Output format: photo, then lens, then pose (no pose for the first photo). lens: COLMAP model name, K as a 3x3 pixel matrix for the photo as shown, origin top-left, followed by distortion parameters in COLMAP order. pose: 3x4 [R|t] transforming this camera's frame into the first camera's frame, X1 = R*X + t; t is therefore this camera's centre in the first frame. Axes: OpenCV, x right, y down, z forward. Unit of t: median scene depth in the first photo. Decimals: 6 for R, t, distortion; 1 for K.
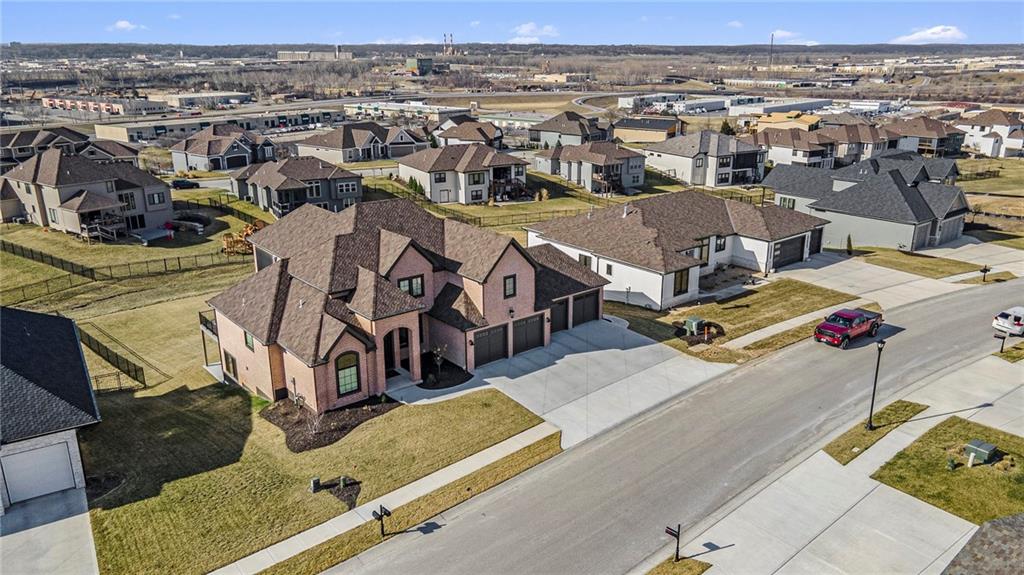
lens RADIAL K [[745.7, 0, 513.4], [0, 745.7, 270.3], [0, 0, 1]] dist [-0.006505, 0.057160]
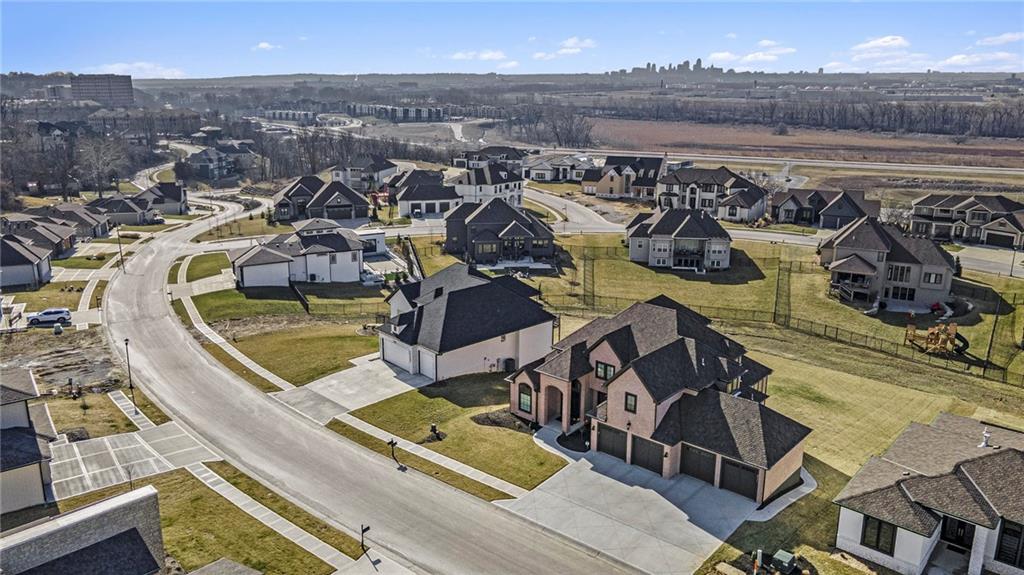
lens RADIAL K [[745.7, 0, 513.4], [0, 745.7, 270.3], [0, 0, 1]] dist [-0.006505, 0.057160]
pose [[0.164728, 0.245002, -0.955426, 0.939919], [-0.284643, 0.939255, 0.191779, -0.314931], [0.944375, 0.240364, 0.224459, 0.474972]]
